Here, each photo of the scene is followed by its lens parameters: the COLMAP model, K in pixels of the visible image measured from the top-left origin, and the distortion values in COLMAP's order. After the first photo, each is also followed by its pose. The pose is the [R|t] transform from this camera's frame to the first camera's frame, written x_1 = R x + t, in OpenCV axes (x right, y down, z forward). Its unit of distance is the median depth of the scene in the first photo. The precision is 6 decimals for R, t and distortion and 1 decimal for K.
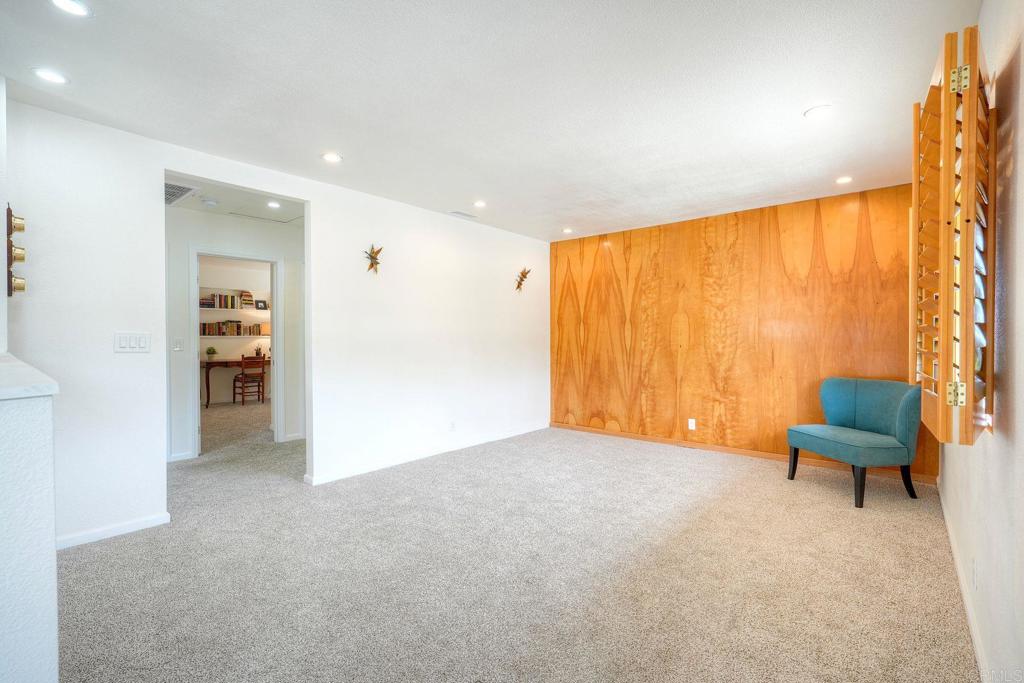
lens RADIAL K [[465.9, 0, 512.0], [0, 465.9, 341.5], [0, 0, 1]] dist [-0.012505, 0.009096]
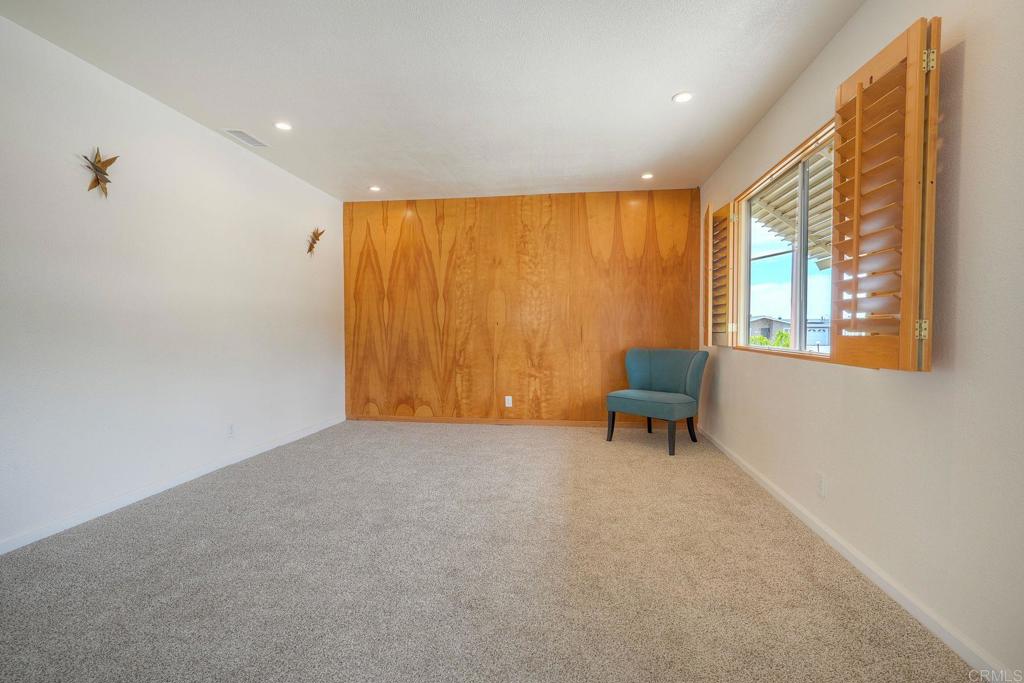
lens RADIAL K [[465.9, 0, 512.0], [0, 465.9, 341.5], [0, 0, 1]] dist [-0.012505, 0.009096]
pose [[0.838163, -0.010890, 0.545311, -0.157693], [0.002795, 0.999873, 0.015672, 0.034539], [-0.545412, -0.011612, 0.838087, 0.163058]]
